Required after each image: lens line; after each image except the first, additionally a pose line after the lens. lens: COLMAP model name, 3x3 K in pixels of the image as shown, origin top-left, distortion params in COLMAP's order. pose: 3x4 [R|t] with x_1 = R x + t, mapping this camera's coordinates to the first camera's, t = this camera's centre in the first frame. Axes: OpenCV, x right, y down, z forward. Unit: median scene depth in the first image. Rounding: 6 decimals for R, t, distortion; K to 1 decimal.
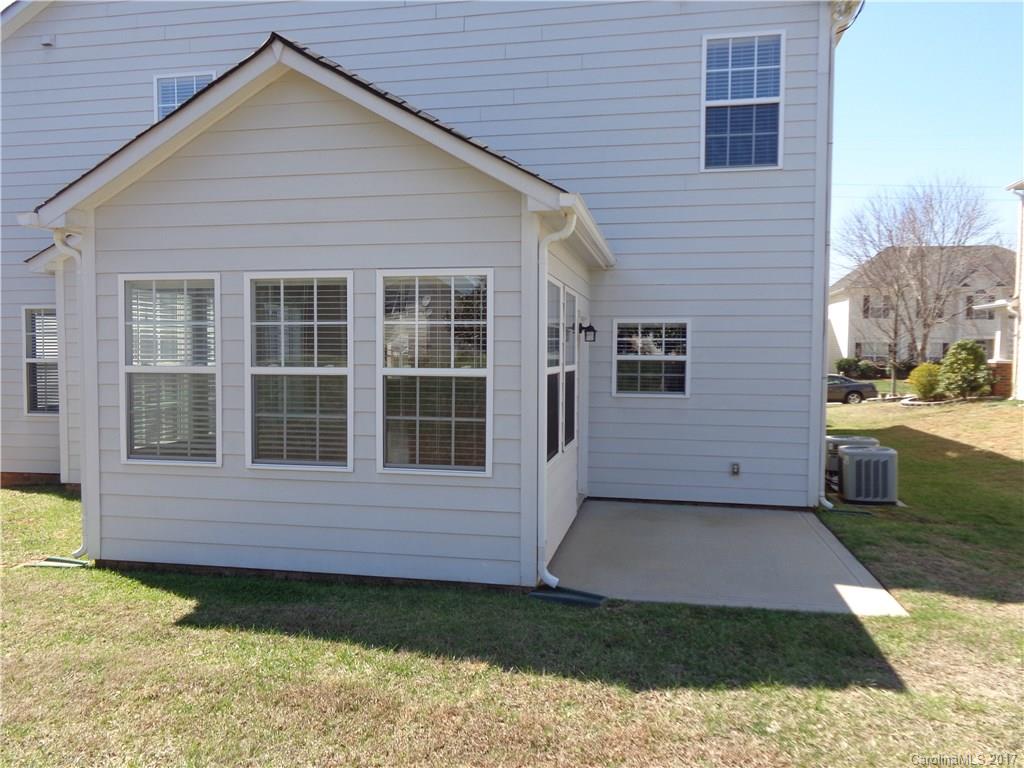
lens RADIAL K [[764.9, 0, 512.2], [0, 764.9, 384.5], [0, 0, 1]] dist [0.011837, 0.001615]
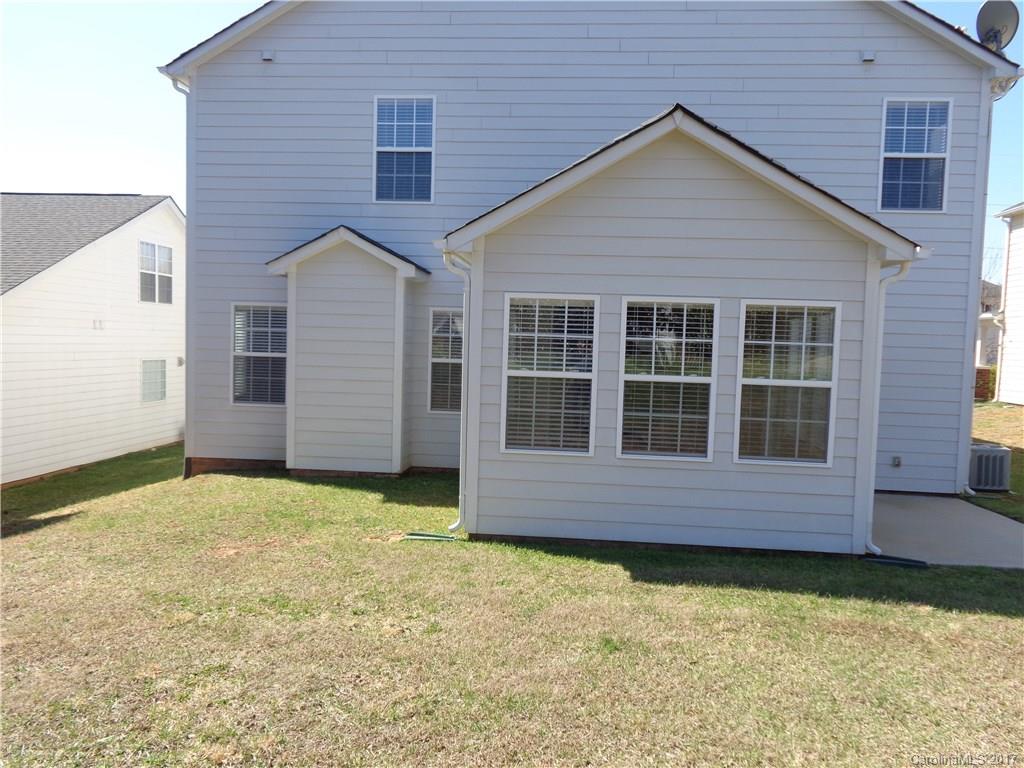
lens RADIAL K [[764.9, 0, 512.0], [0, 764.9, 379.1], [0, 0, 1]] dist [0.011837, 0.001615]
pose [[0.993553, 0.021347, 0.111341, -0.617566], [-0.022221, 0.999731, 0.006612, -0.018283], [-0.111170, -0.009043, 0.993760, -0.170203]]
